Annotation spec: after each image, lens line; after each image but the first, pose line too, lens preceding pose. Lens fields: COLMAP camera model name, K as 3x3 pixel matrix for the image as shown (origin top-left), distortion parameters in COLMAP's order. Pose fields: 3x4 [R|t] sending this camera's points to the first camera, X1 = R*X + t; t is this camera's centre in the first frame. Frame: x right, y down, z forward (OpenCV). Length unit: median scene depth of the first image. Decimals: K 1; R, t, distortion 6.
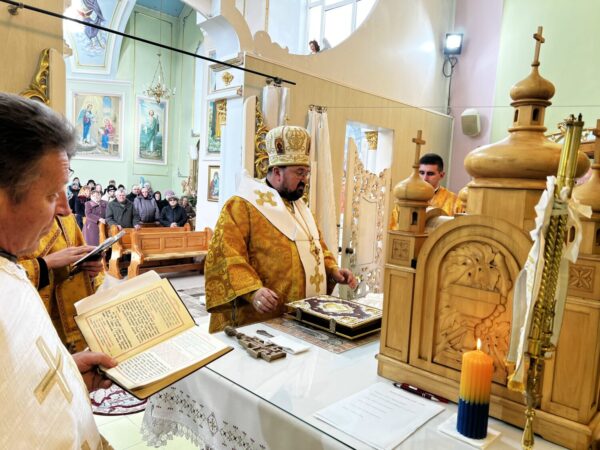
lens RADIAL K [[446.6, 0, 300.5], [0, 446.6, 226.6], [0, 0, 1]] dist [0.012889, -0.029198]
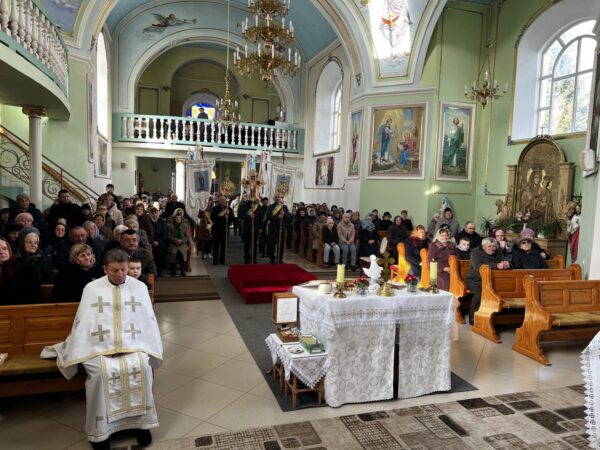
lens RADIAL K [[446.6, 0, 299.0], [0, 446.6, 224.8], [0, 0, 1]] dist [0.012889, -0.029198]
pose [[0.871460, 0.005819, -0.490432, -0.179021], [-0.025800, 0.999089, -0.033991, -0.019952], [0.489788, 0.042275, 0.870816, 0.118902]]
